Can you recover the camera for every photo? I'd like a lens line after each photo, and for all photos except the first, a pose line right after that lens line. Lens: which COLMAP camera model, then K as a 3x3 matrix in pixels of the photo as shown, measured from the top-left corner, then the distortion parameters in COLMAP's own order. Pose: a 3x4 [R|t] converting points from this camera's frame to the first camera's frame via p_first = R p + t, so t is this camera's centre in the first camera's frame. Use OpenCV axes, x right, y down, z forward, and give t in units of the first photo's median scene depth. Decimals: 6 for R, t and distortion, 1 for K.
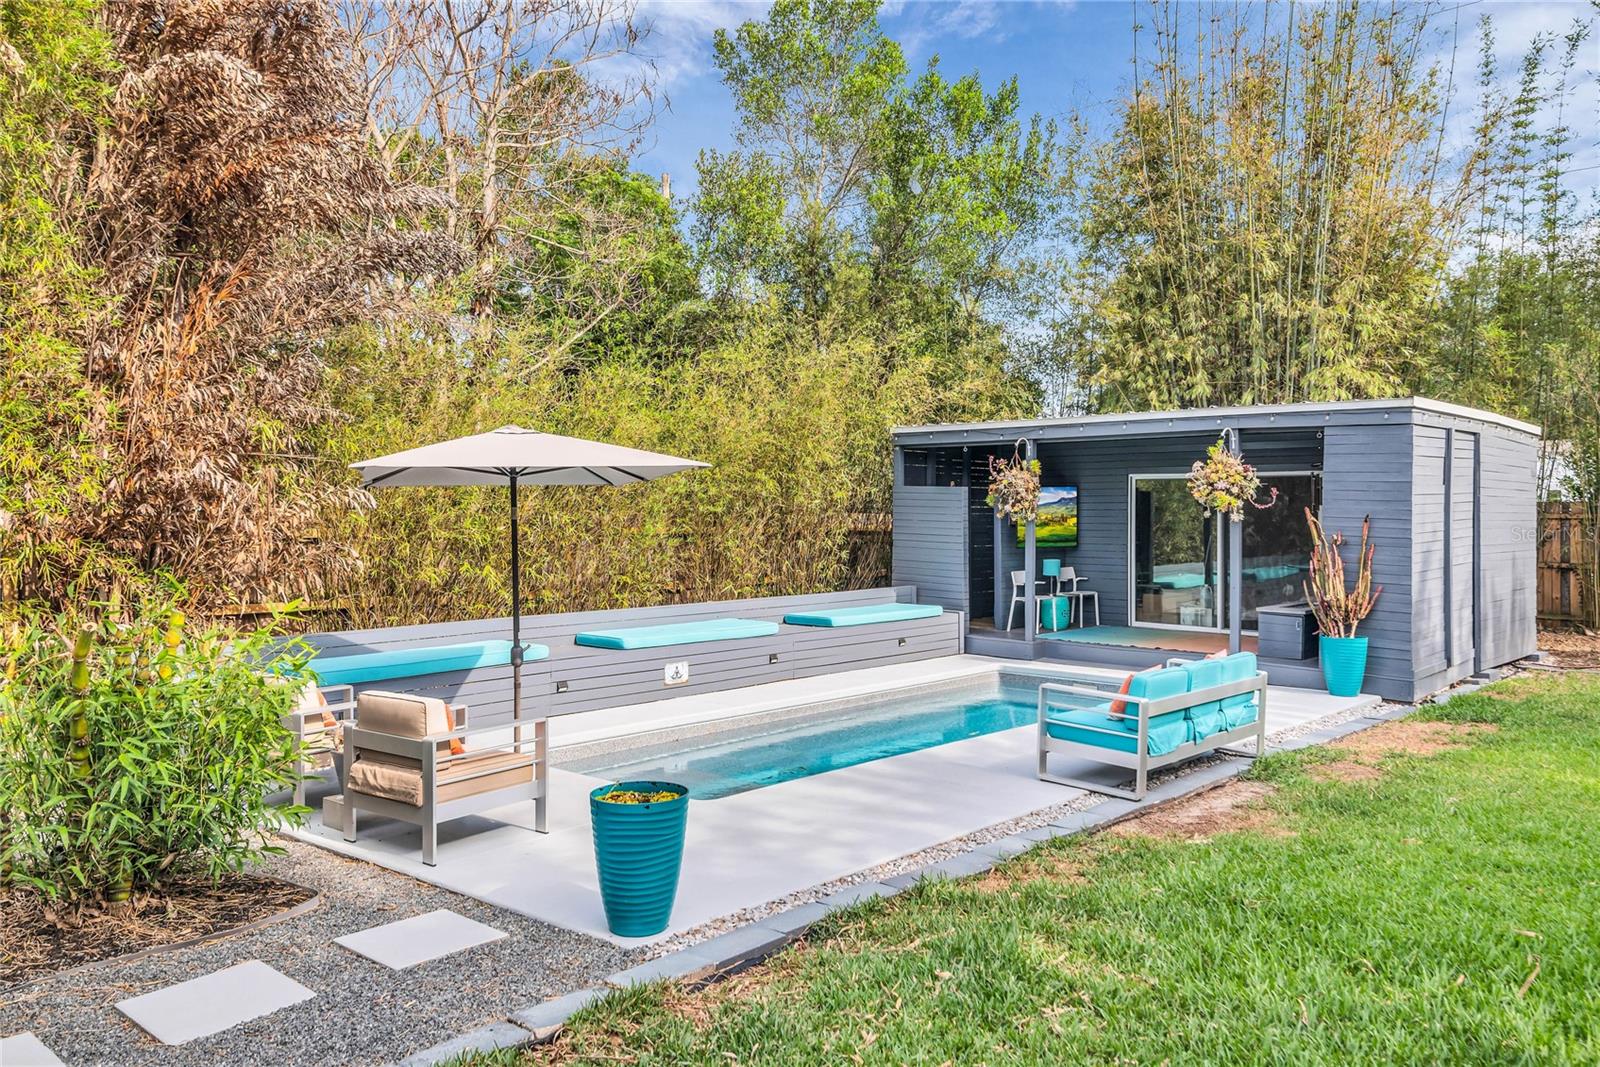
lens RADIAL K [[1199.6, 0, 751.9], [0, 1199.6, 501.4], [0, 0, 1]] dist [0.082571, -0.016306]
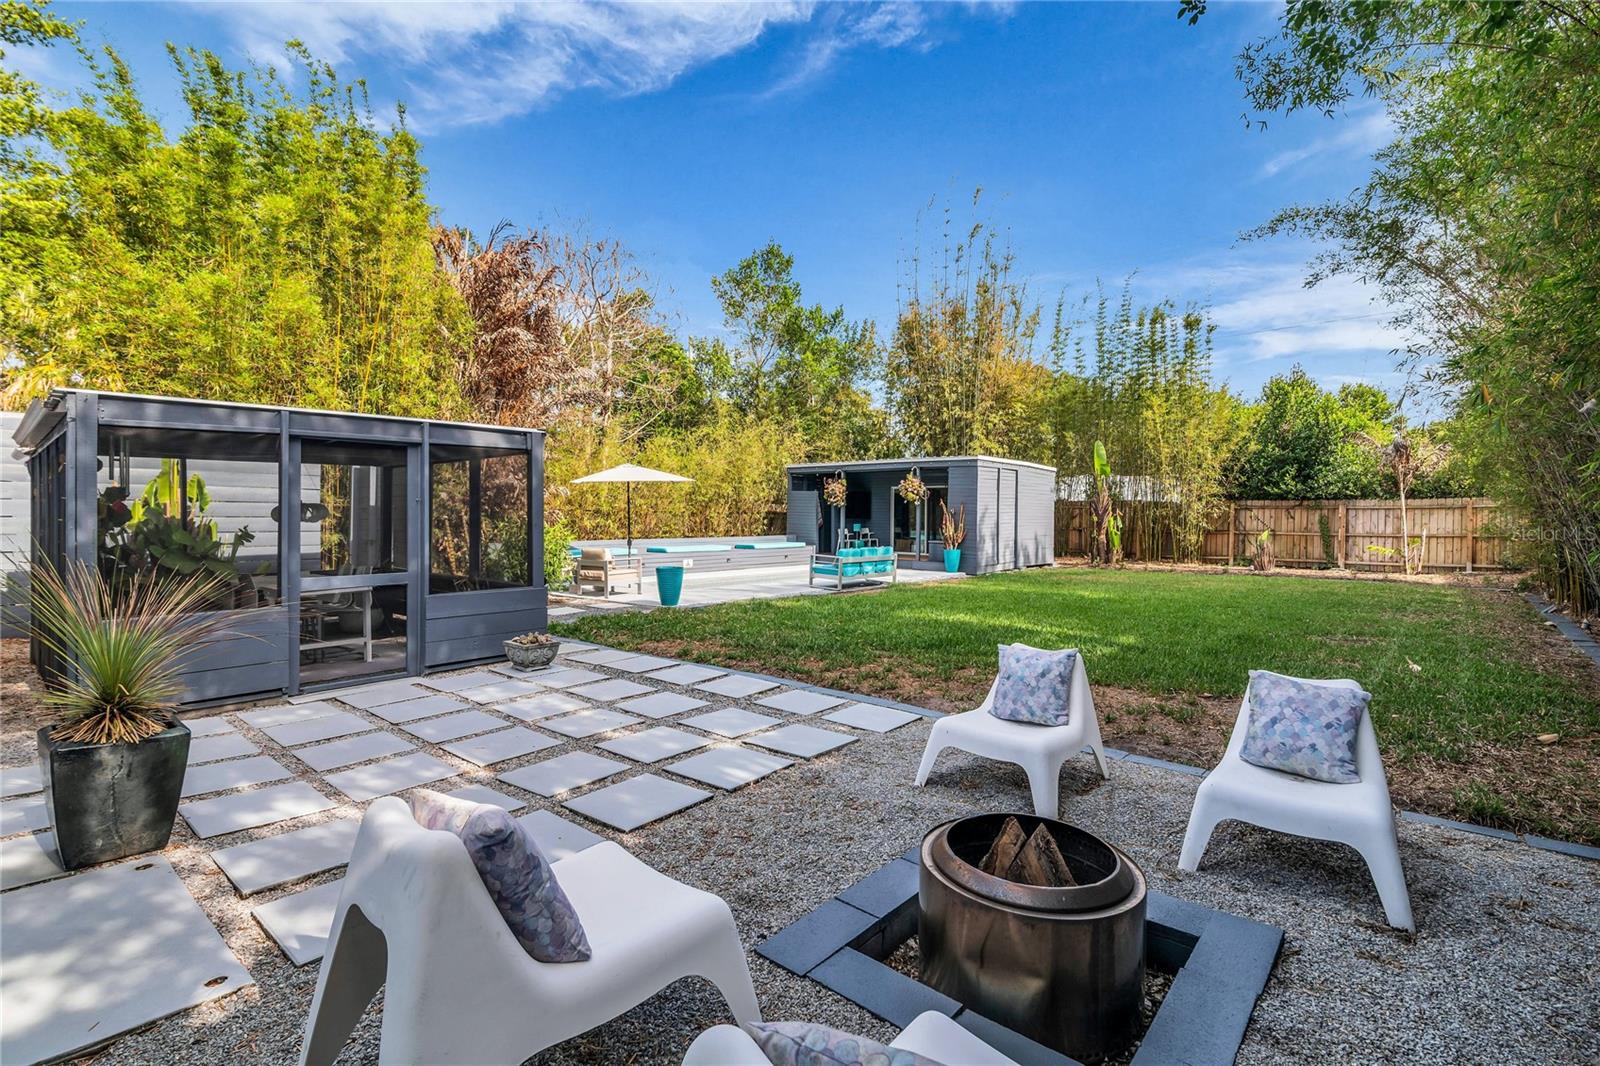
lens RADIAL K [[729.9, 0, 789.3], [0, 729.9, 525.3], [0, 0, 1]] dist [-0.001677, 0.000160]
pose [[0.998253, 0.004363, 0.058929, 0.043437], [-0.005856, 0.999666, 0.025191, 0.018339], [-0.058800, -0.025492, 0.997944, -0.385992]]
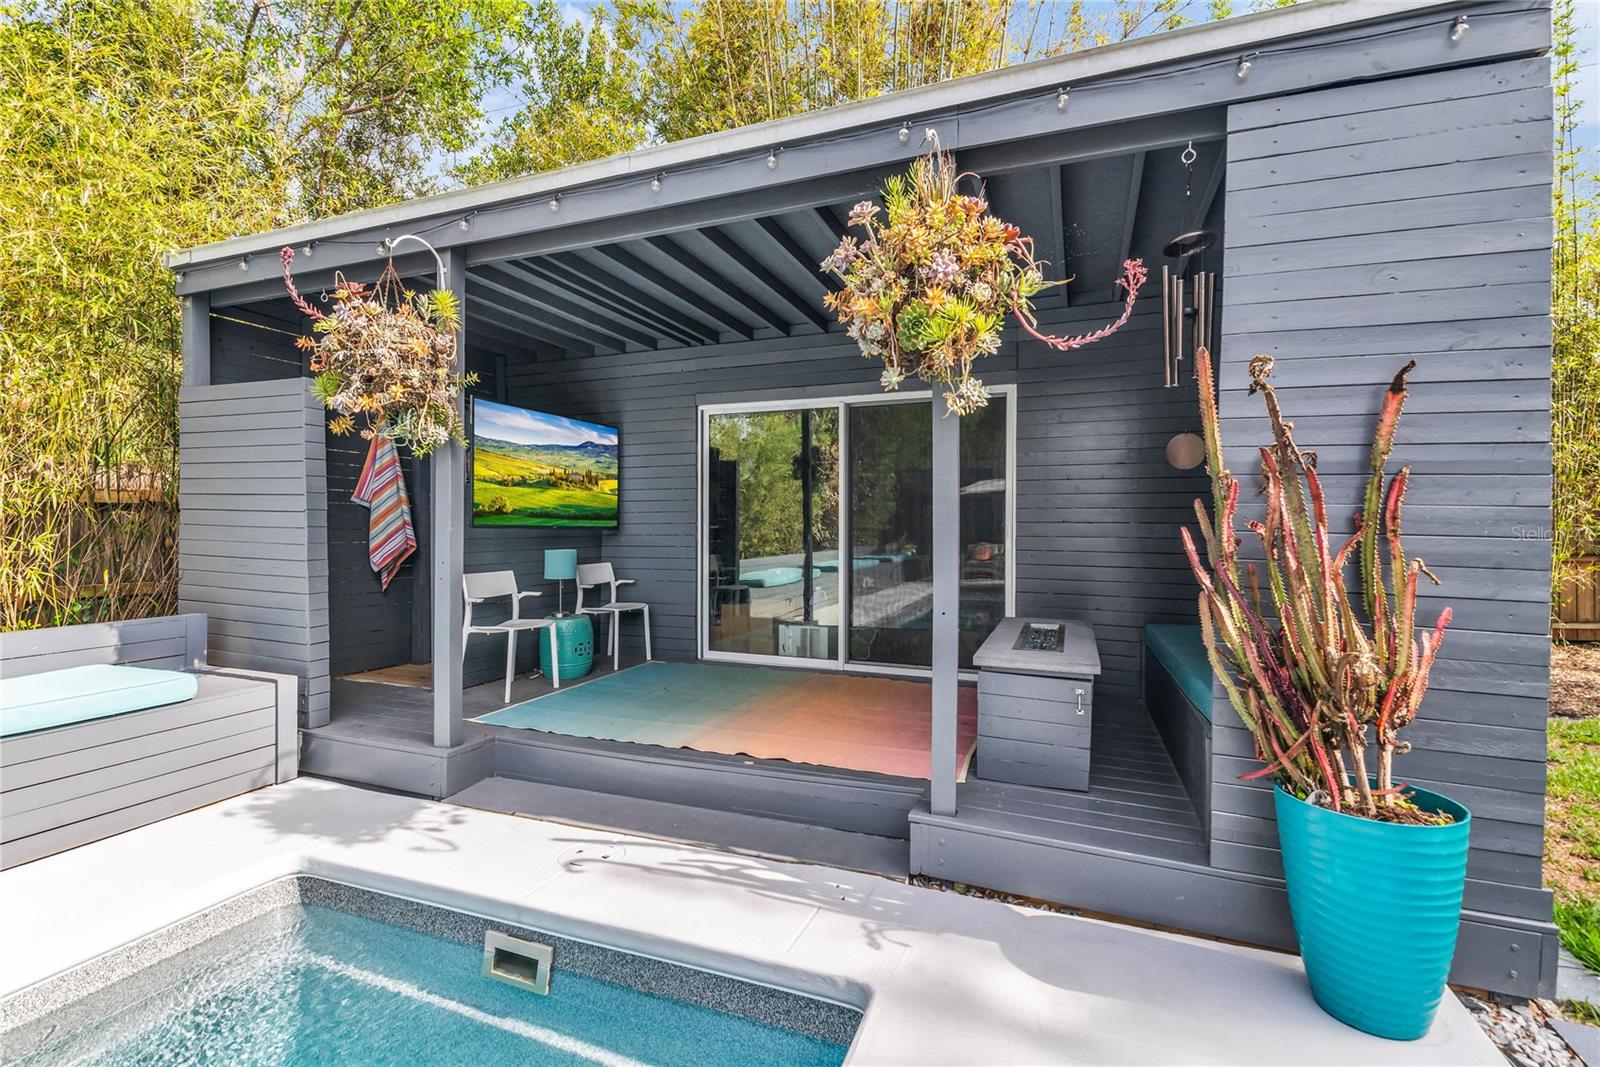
lens RADIAL K [[729.9, 0, 797.6], [0, 729.9, 530.1], [0, 0, 1]] dist [-0.001677, 0.000160]
pose [[0.923877, -0.002906, 0.382679, 0.236650], [-0.000316, 0.999965, 0.008357, 0.039155], [-0.382690, -0.007842, 0.923844, 0.700809]]
